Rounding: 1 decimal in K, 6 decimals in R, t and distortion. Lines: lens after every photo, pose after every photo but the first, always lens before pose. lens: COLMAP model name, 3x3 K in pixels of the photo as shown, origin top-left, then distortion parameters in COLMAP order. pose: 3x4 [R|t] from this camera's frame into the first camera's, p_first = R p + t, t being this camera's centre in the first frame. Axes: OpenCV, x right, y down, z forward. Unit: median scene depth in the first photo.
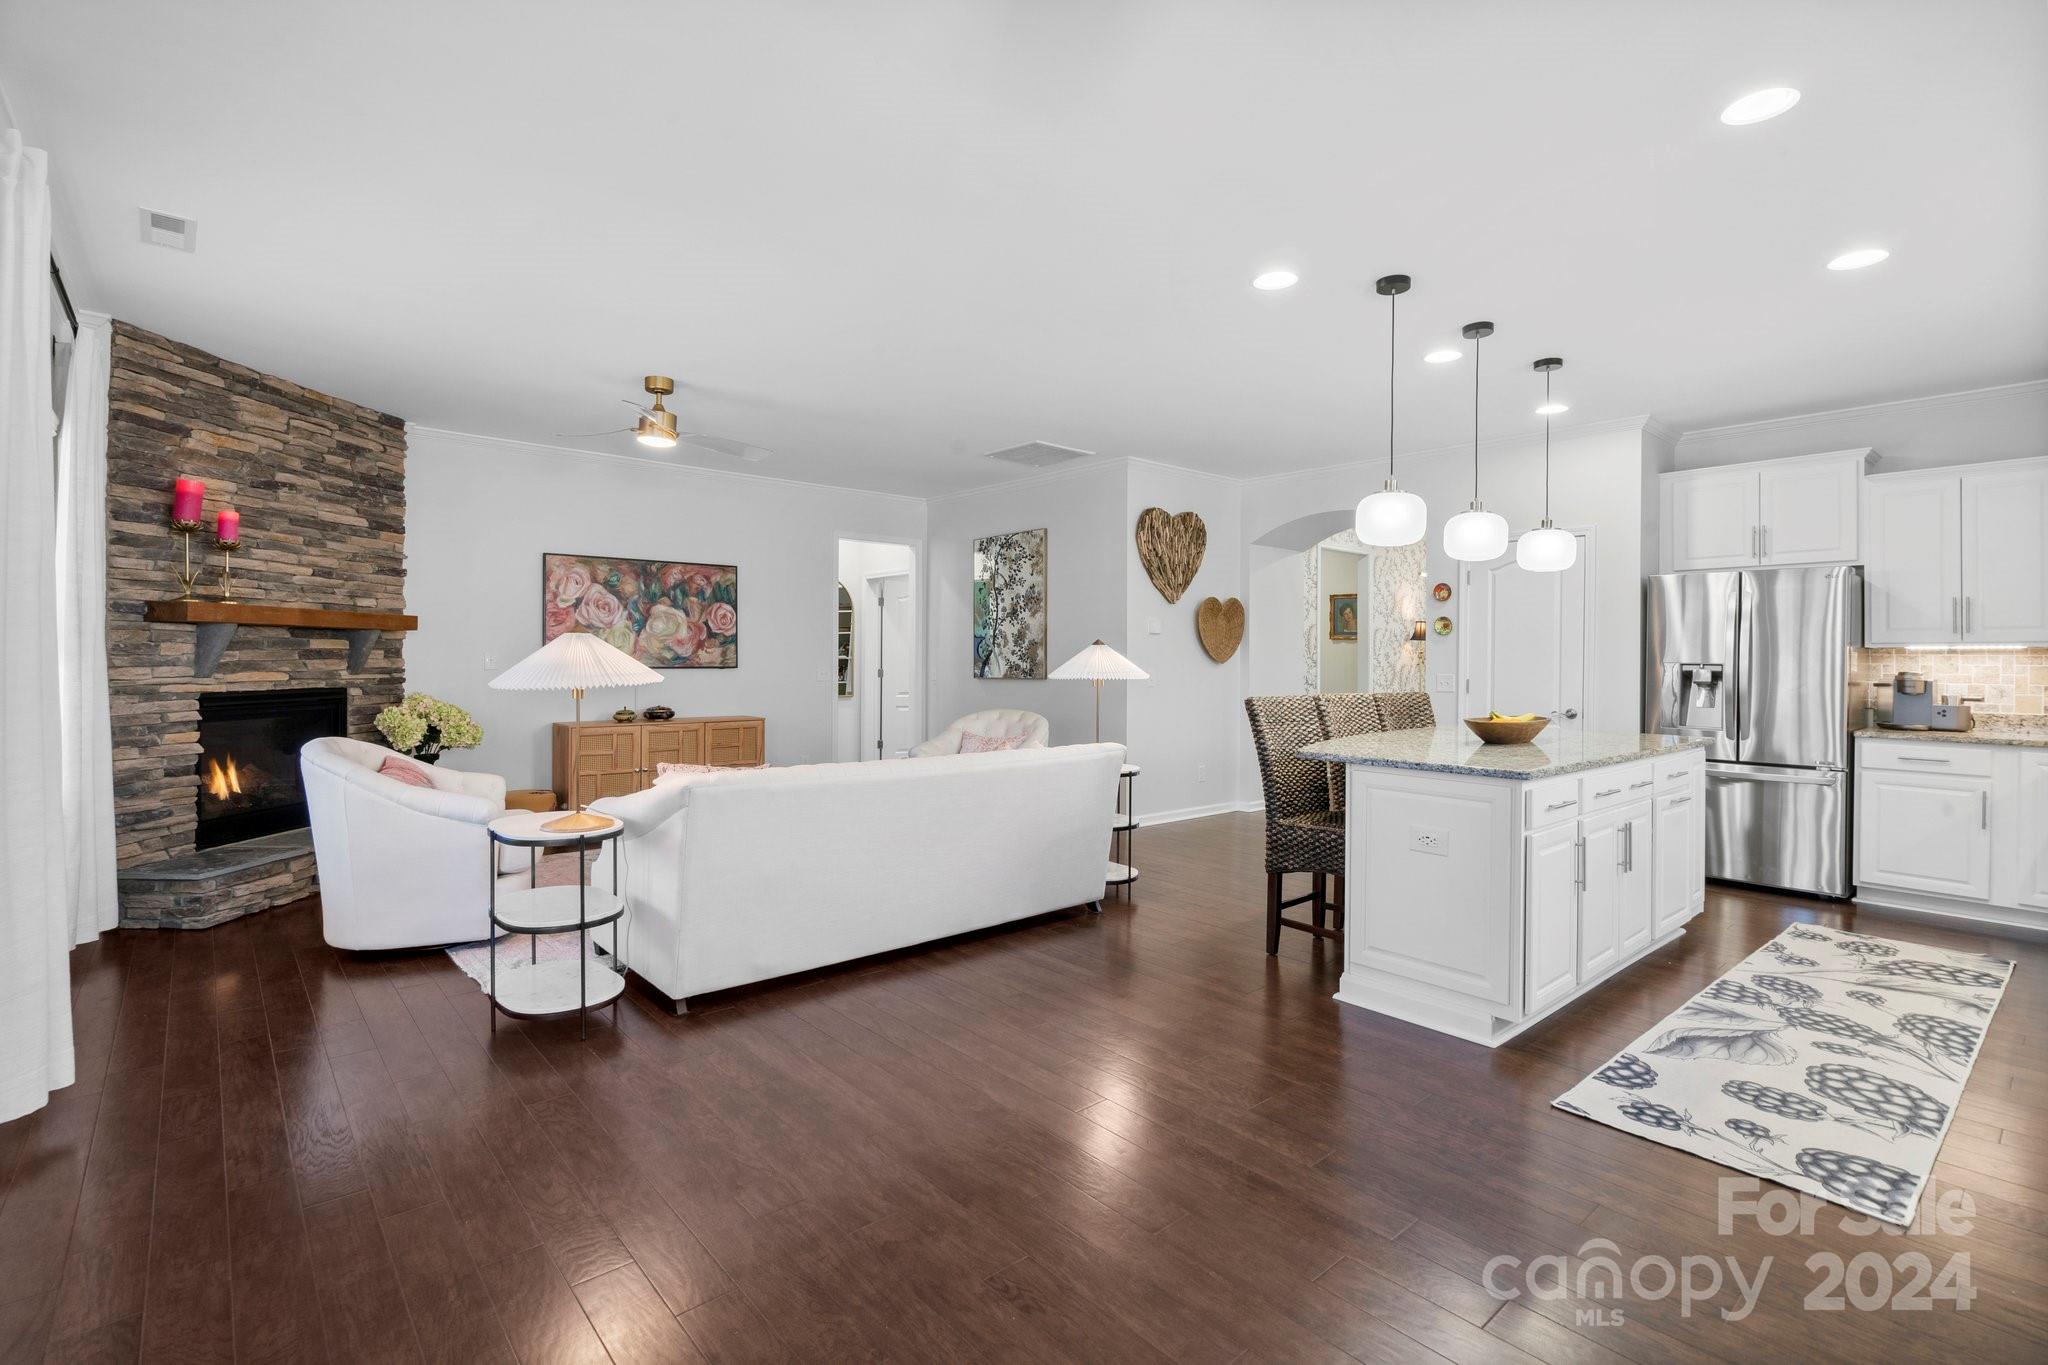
lens RADIAL K [[950.7, 0, 1011.0], [0, 950.7, 656.1], [0, 0, 1]] dist [-0.005943, 0.004048]
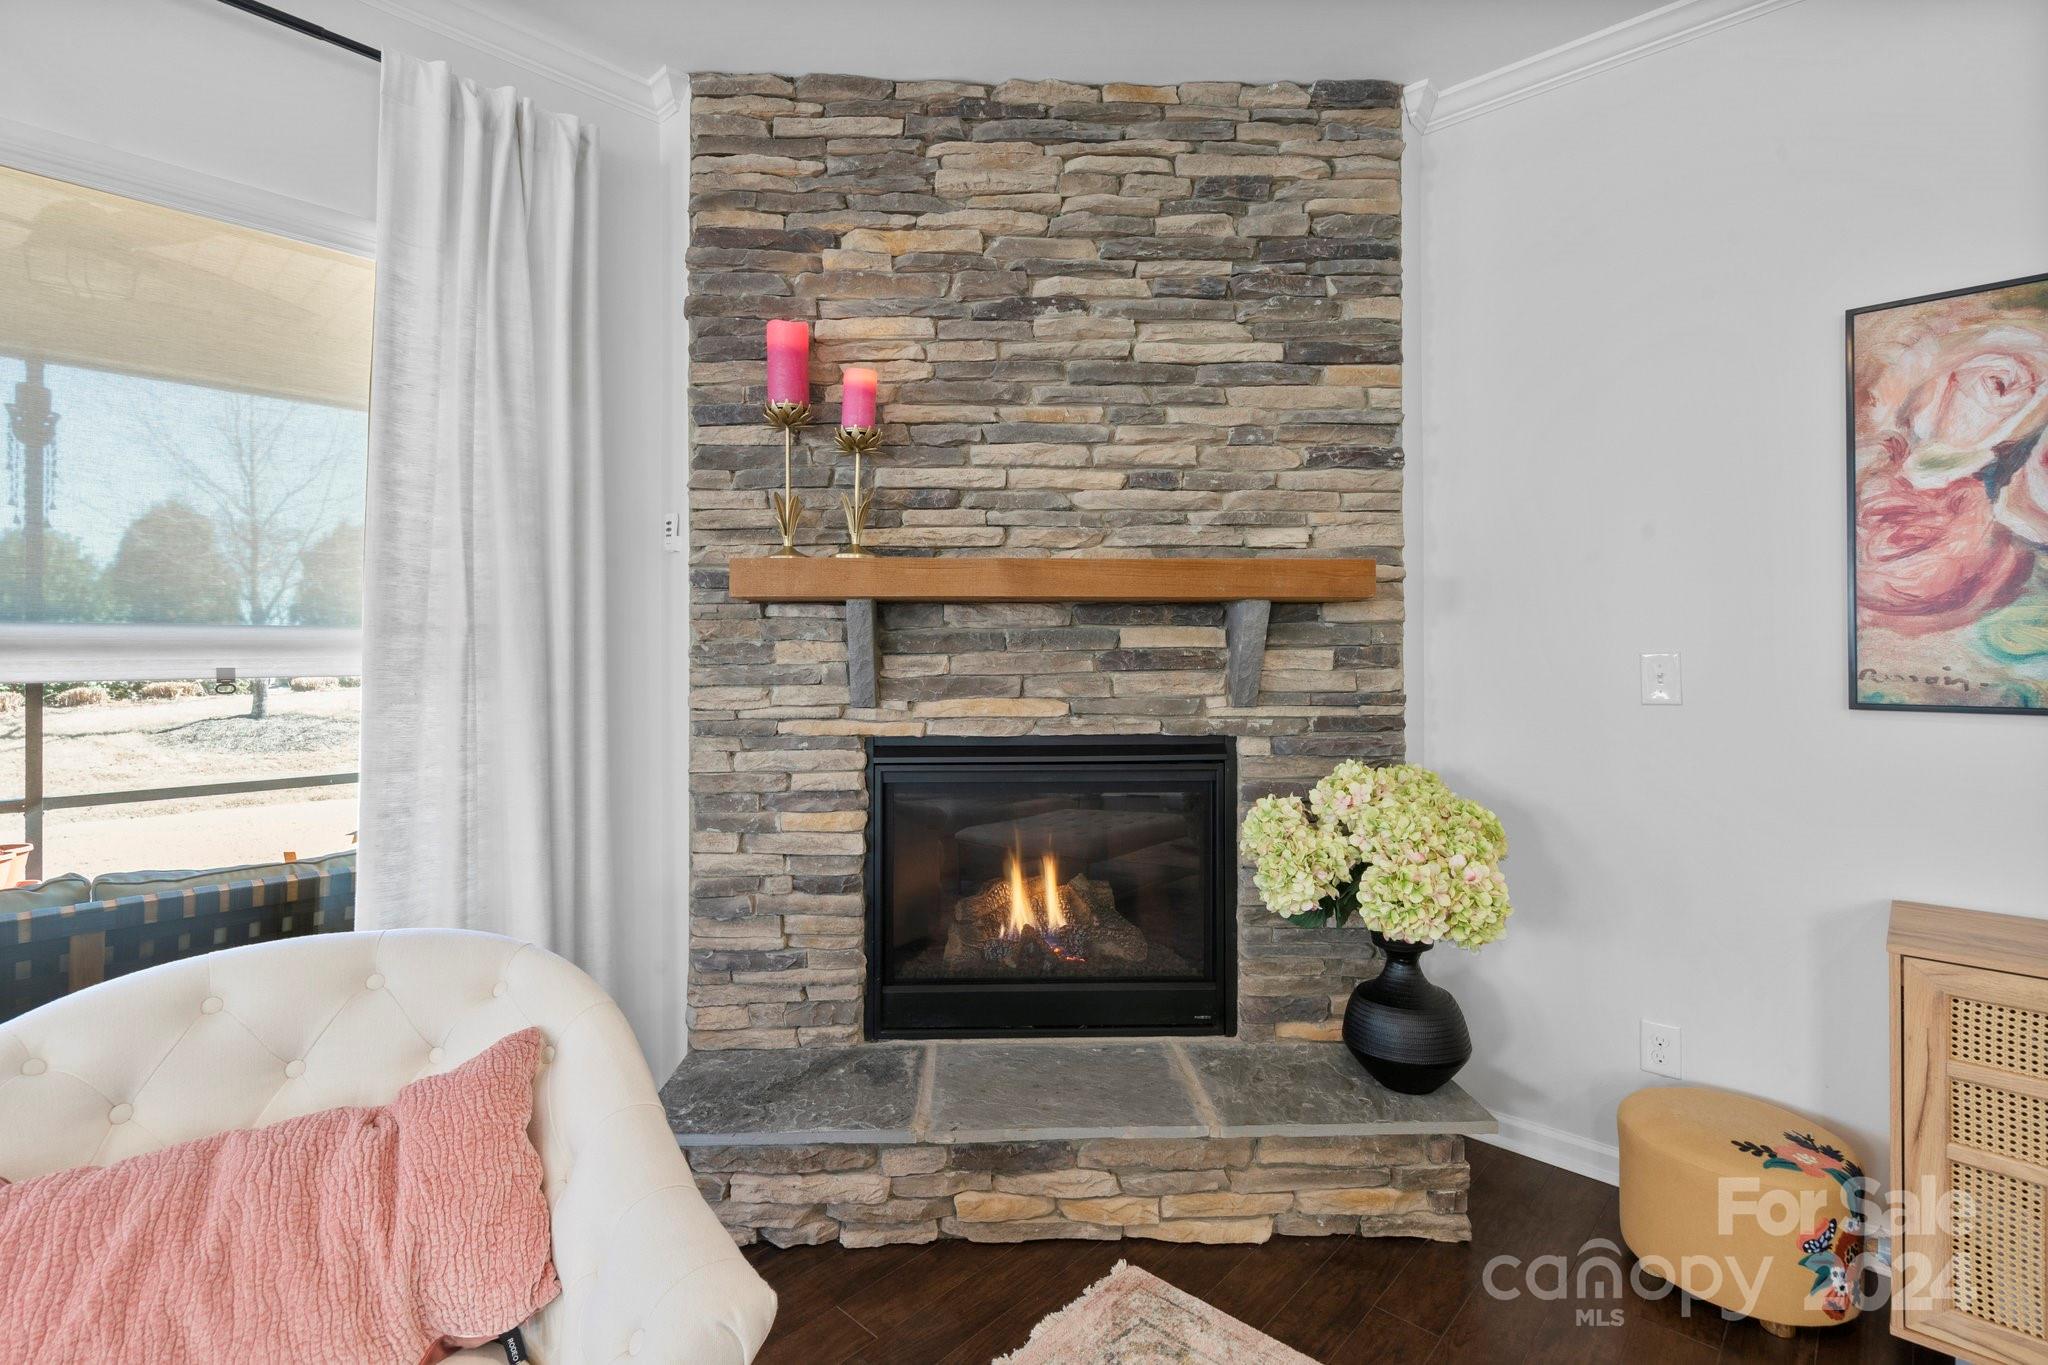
lens RADIAL K [[950.7, 0, 1022.2], [0, 950.7, 641.6], [0, 0, 1]] dist [-0.005943, 0.004048]
pose [[0.101527, -0.012500, -0.994754, -0.304962], [0.004205, 0.999918, -0.012136, -0.006167], [0.994824, -0.002950, 0.101571, 0.955627]]
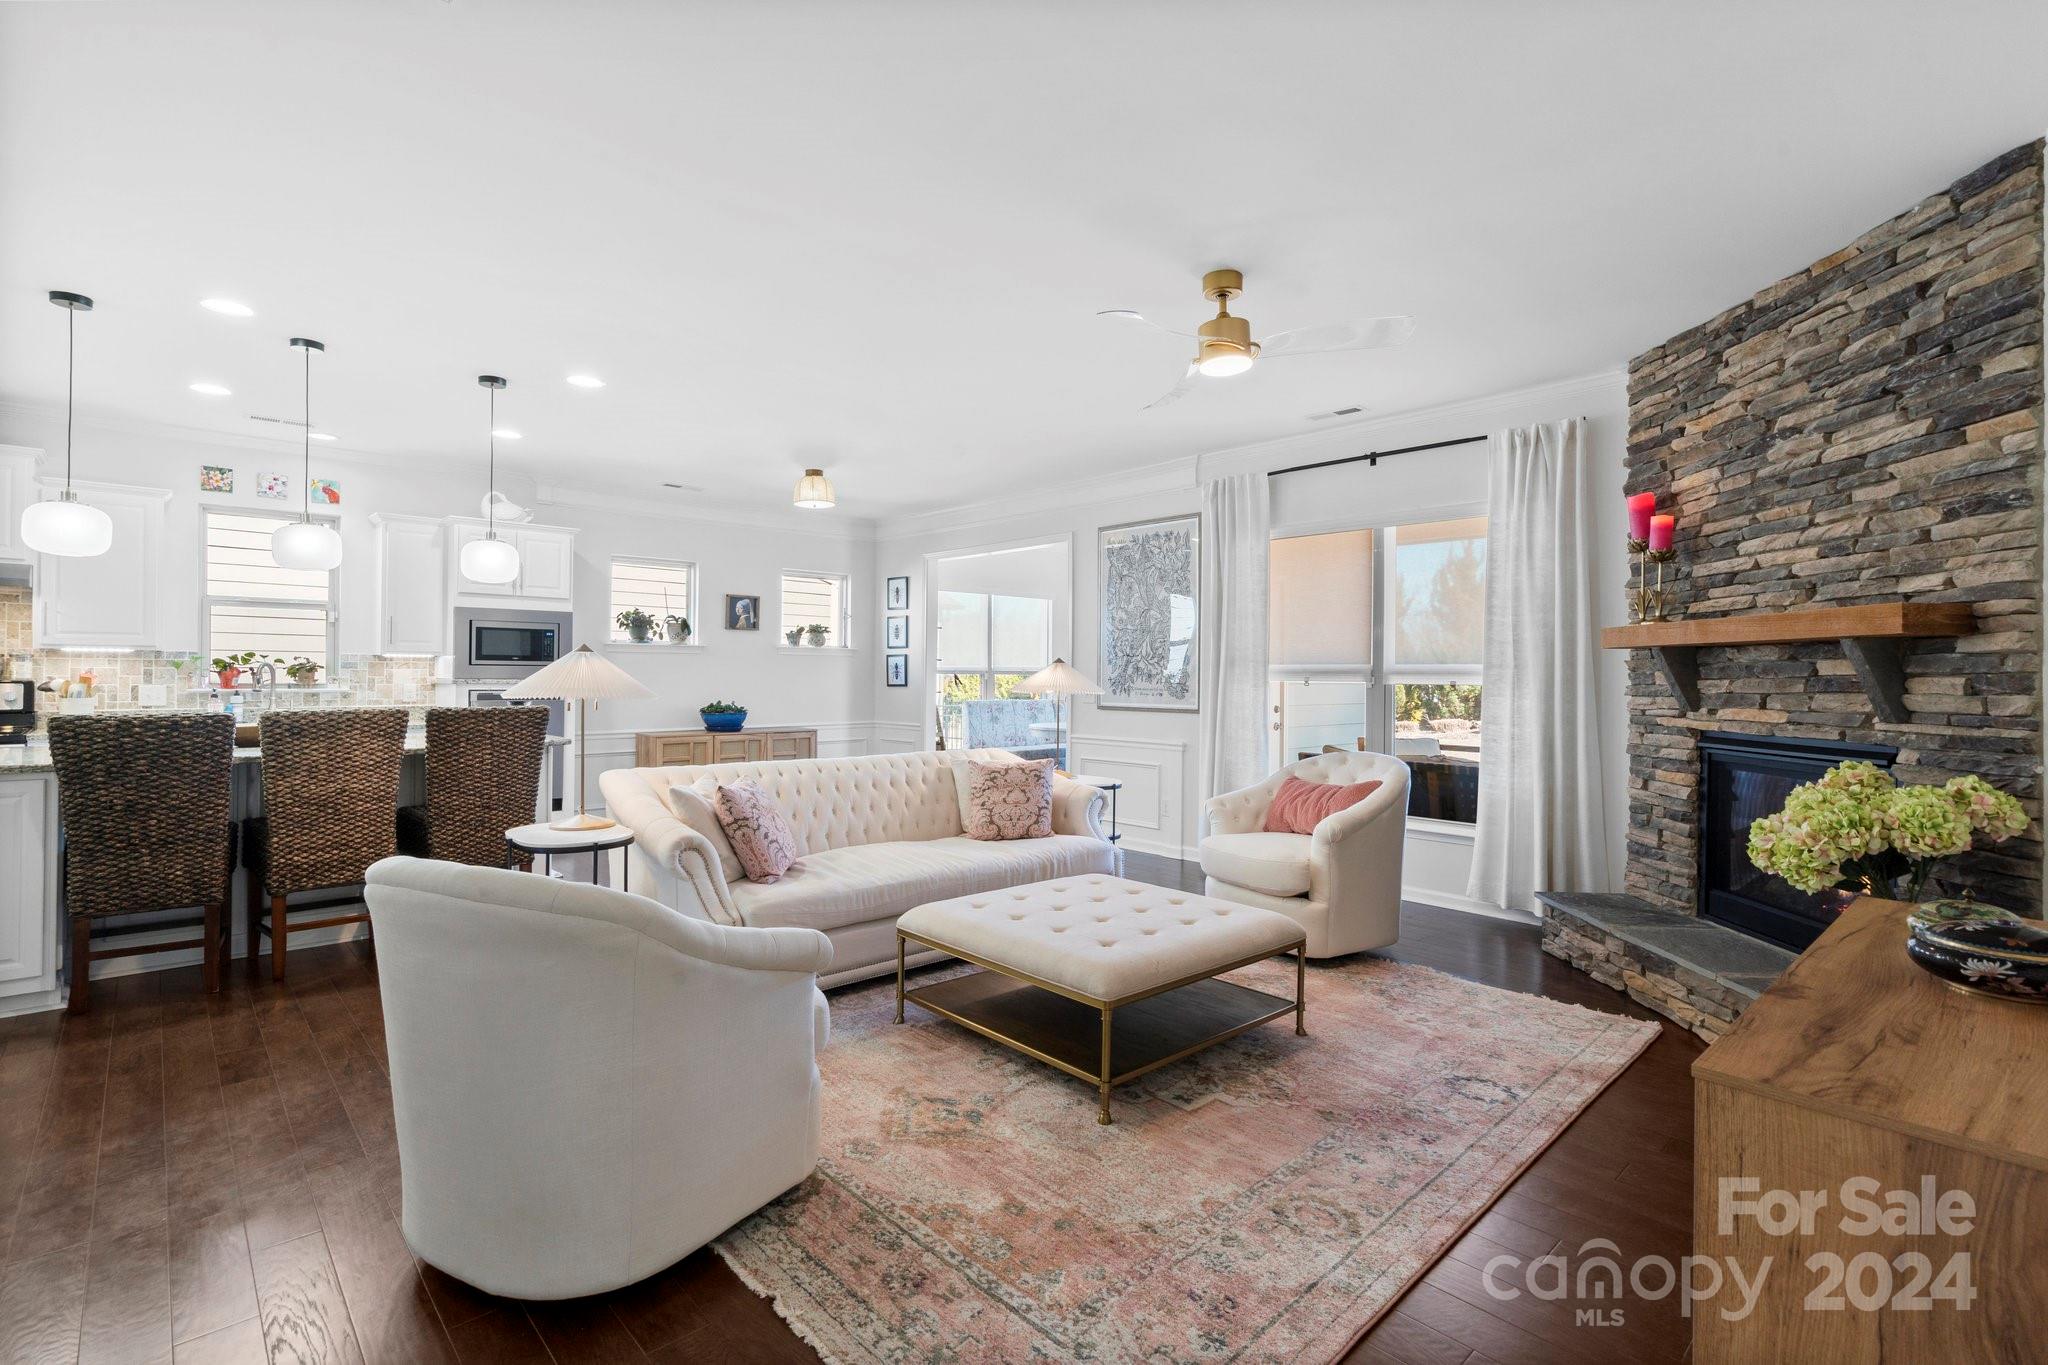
lens RADIAL K [[950.7, 0, 1016.5], [0, 950.7, 667.4], [0, 0, 1]] dist [-0.005943, 0.004048]
pose [[-0.999322, -0.016543, -0.032878, -0.204231], [-0.016209, 0.999815, -0.010375, 0.001605], [0.033044, -0.009835, -0.999406, 1.690908]]
